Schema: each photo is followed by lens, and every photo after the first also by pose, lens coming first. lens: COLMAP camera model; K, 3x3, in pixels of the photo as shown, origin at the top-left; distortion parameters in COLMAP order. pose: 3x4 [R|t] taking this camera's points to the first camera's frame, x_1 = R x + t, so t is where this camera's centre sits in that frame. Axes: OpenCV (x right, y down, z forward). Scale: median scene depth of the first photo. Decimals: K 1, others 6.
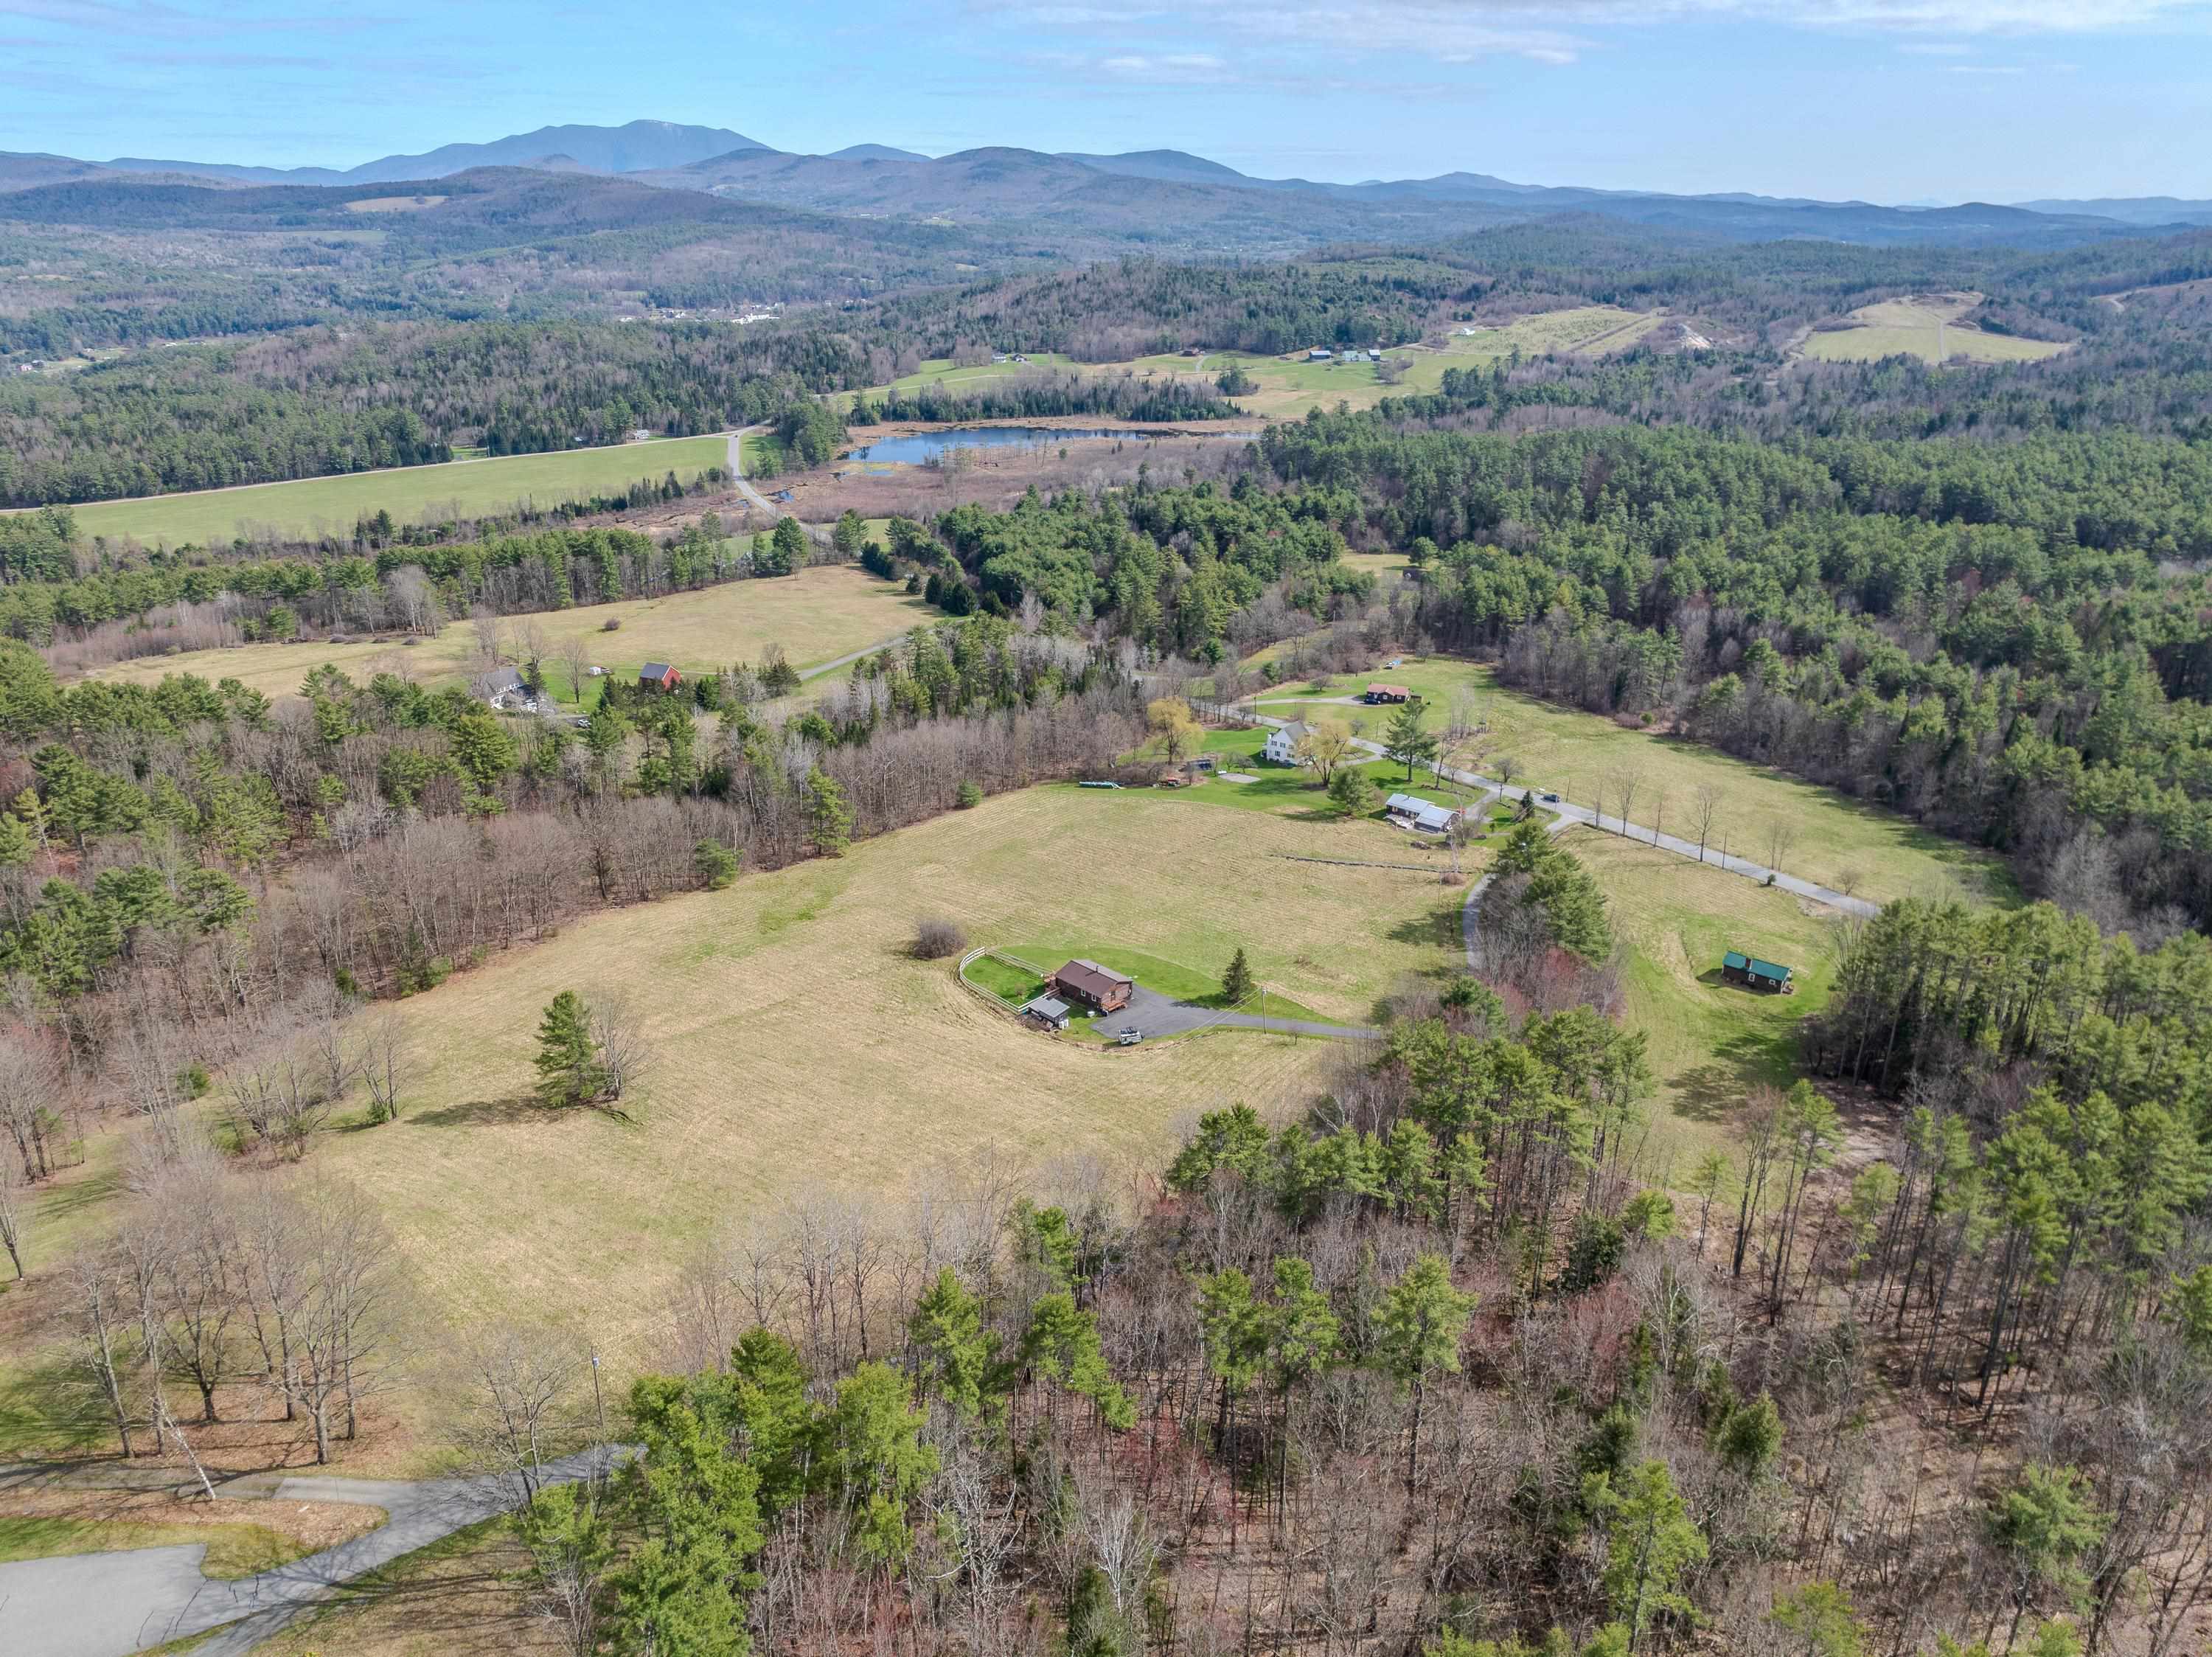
lens RADIAL K [[1556.8, 0, 1101.2], [0, 1556.8, 825.8], [0, 0, 1]] dist [-0.023832, -0.025793]
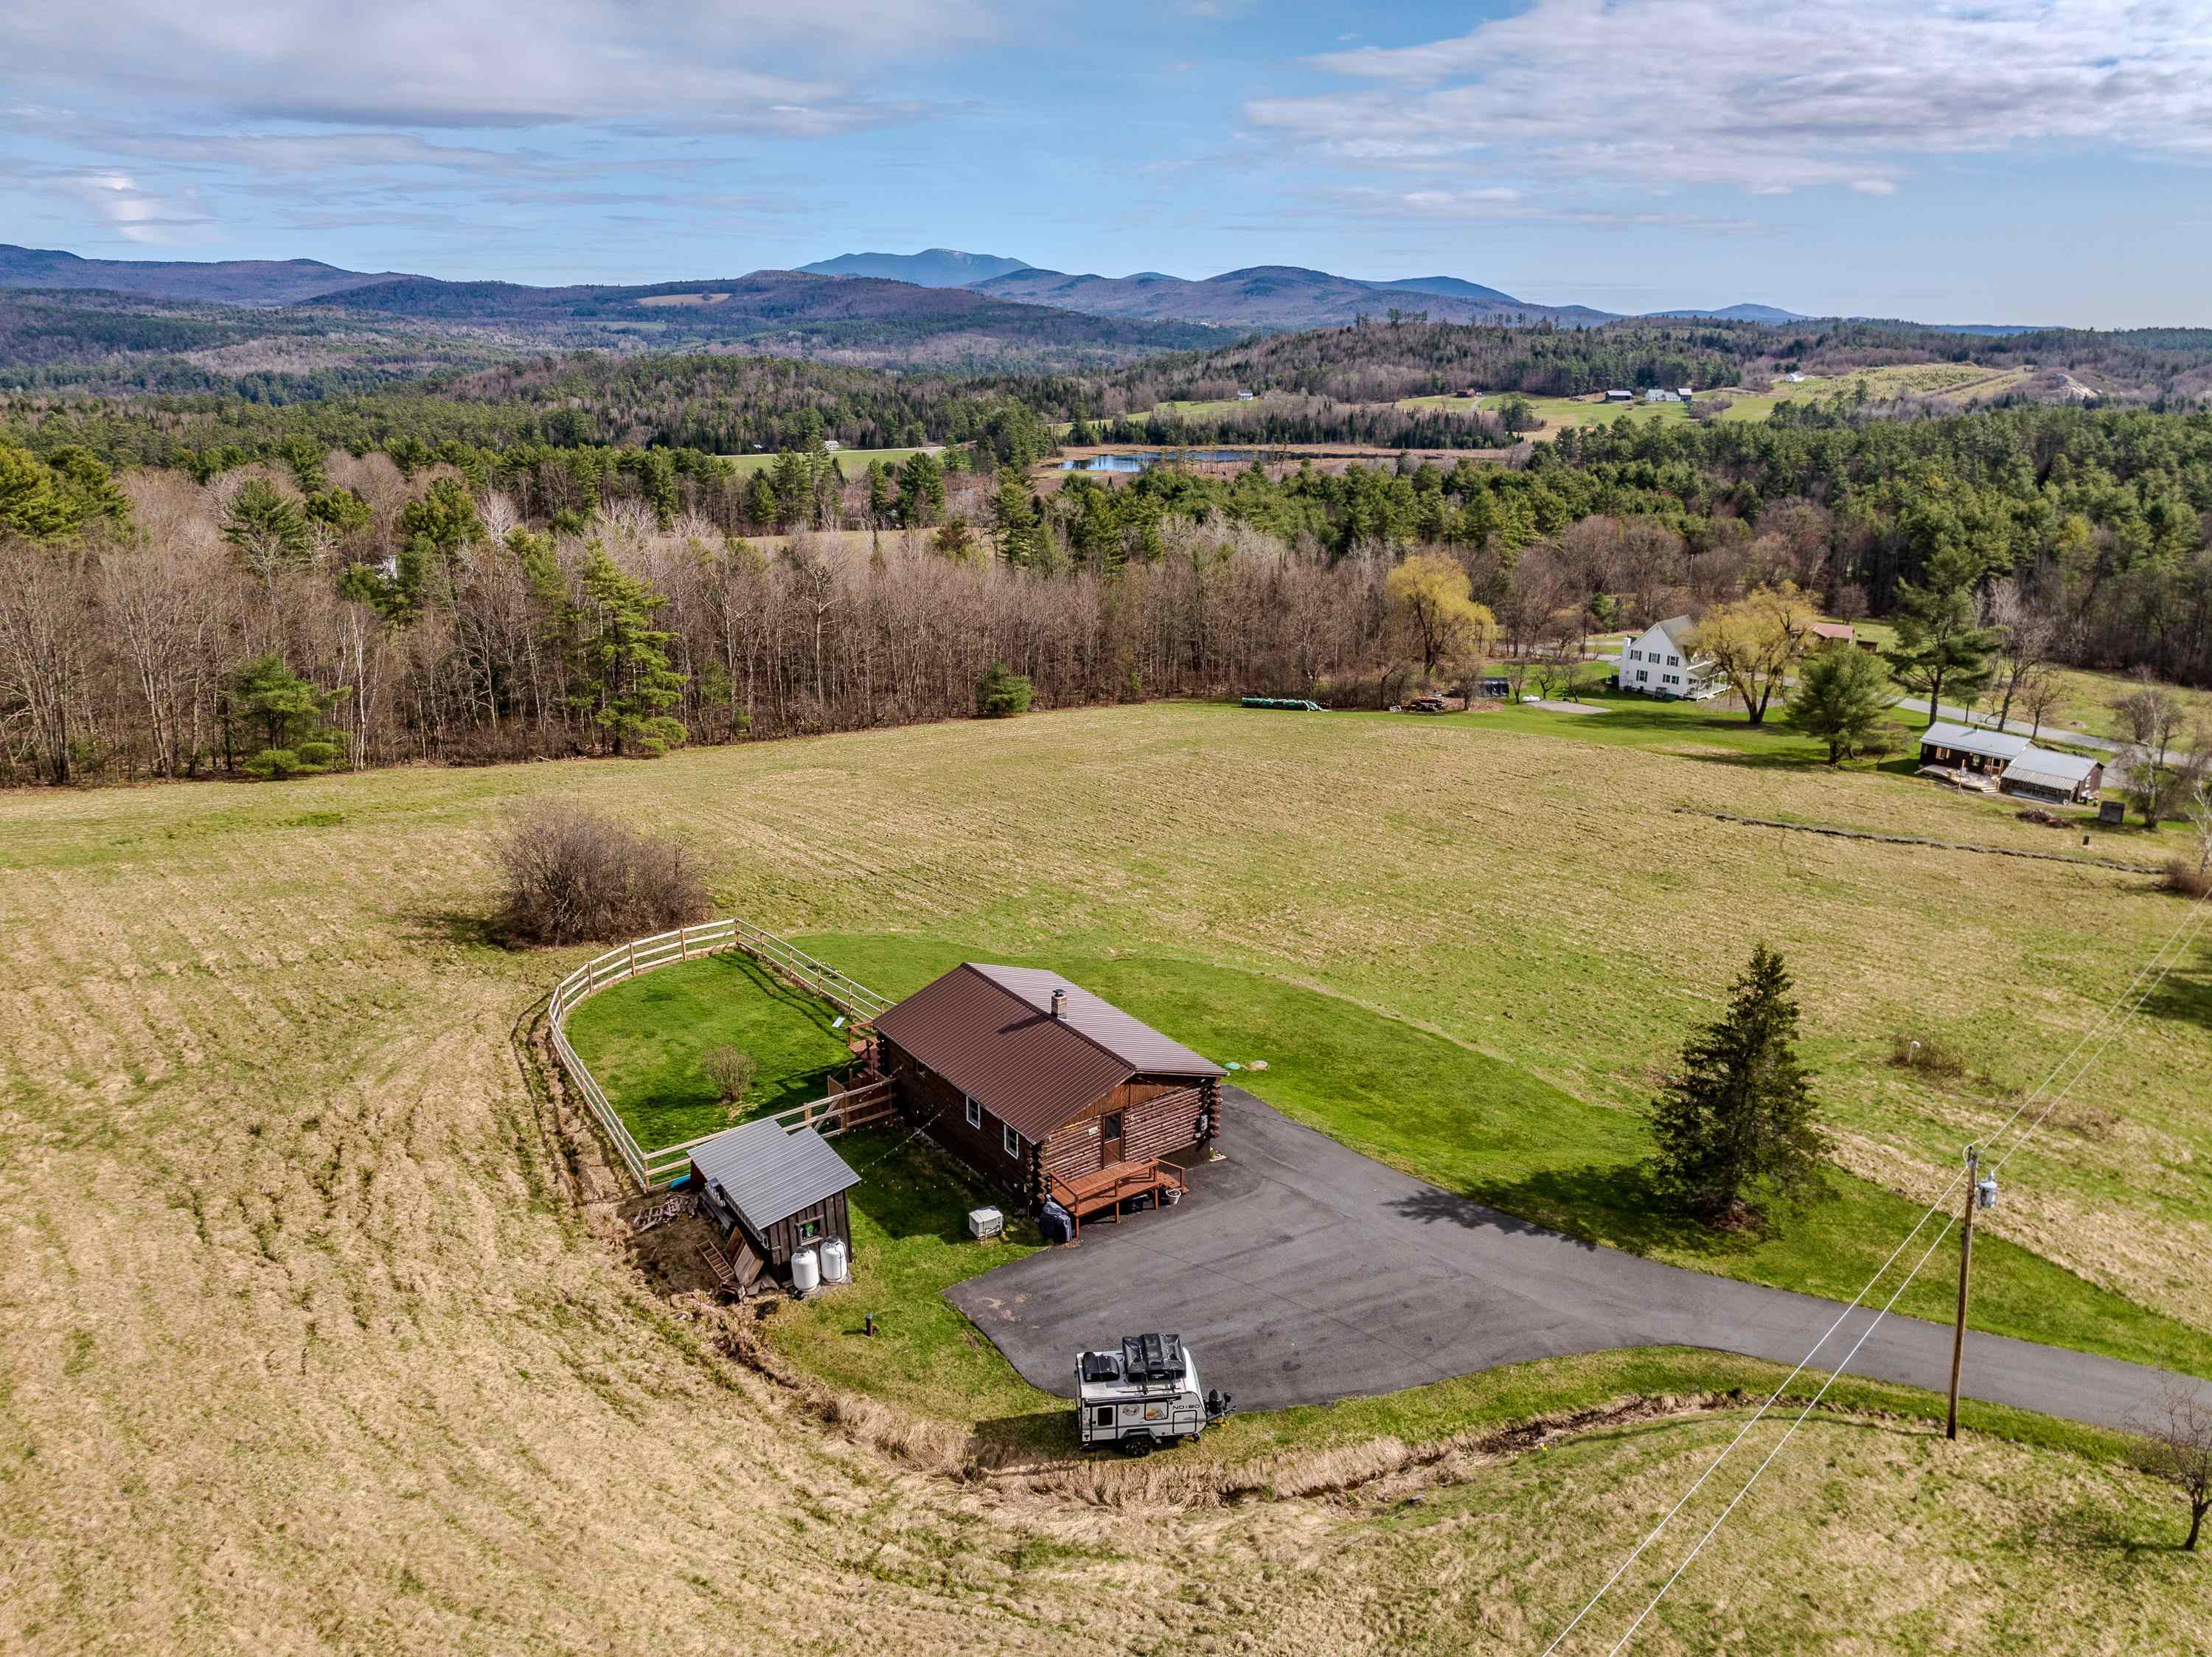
lens RADIAL K [[1556.8, 0, 1101.2], [0, 1556.8, 825.8], [0, 0, 1]] dist [-0.023832, -0.025793]
pose [[0.986134, 0.053442, -0.157108, 0.007658], [-0.065324, 0.995302, -0.071464, 0.017808], [0.152551, 0.080736, 0.984992, 0.170681]]
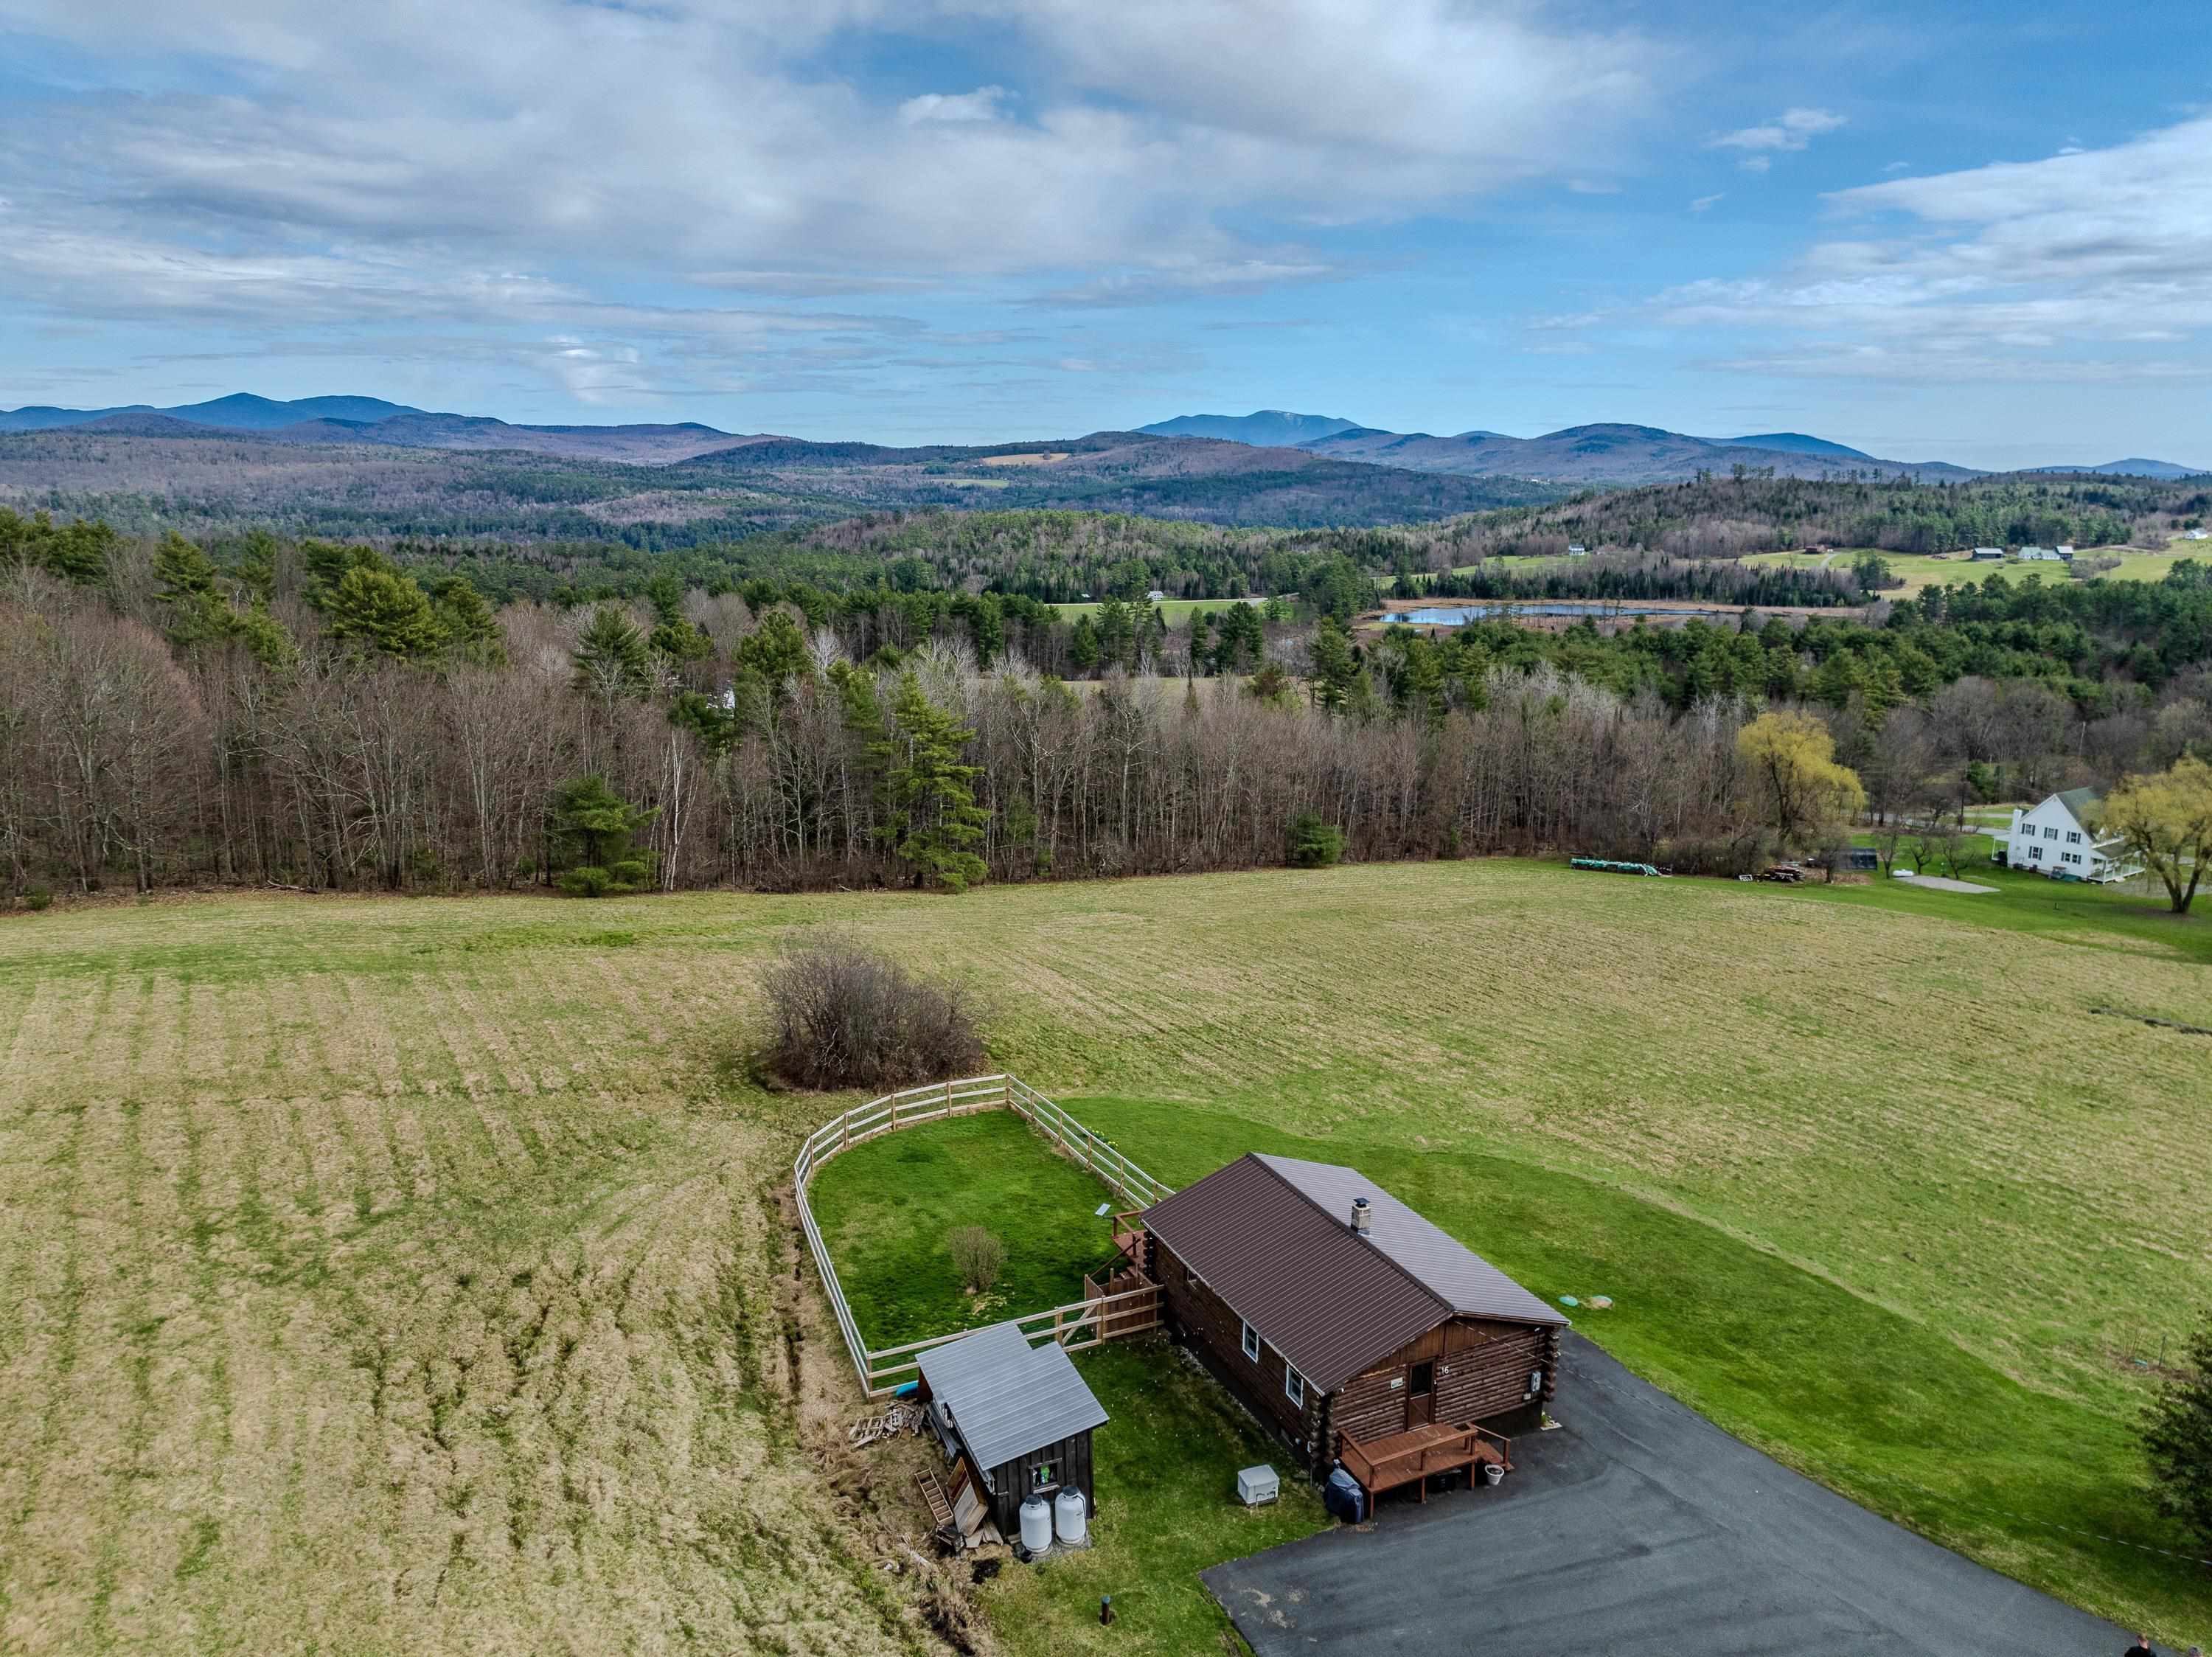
lens RADIAL K [[1556.8, 0, 1101.2], [0, 1556.8, 825.8], [0, 0, 1]] dist [-0.023832, -0.025793]
pose [[0.932408, 0.076253, -0.353272, 0.006281], [-0.135309, 0.980049, -0.145587, 0.016879], [0.335123, 0.183547, 0.924123, 0.177076]]
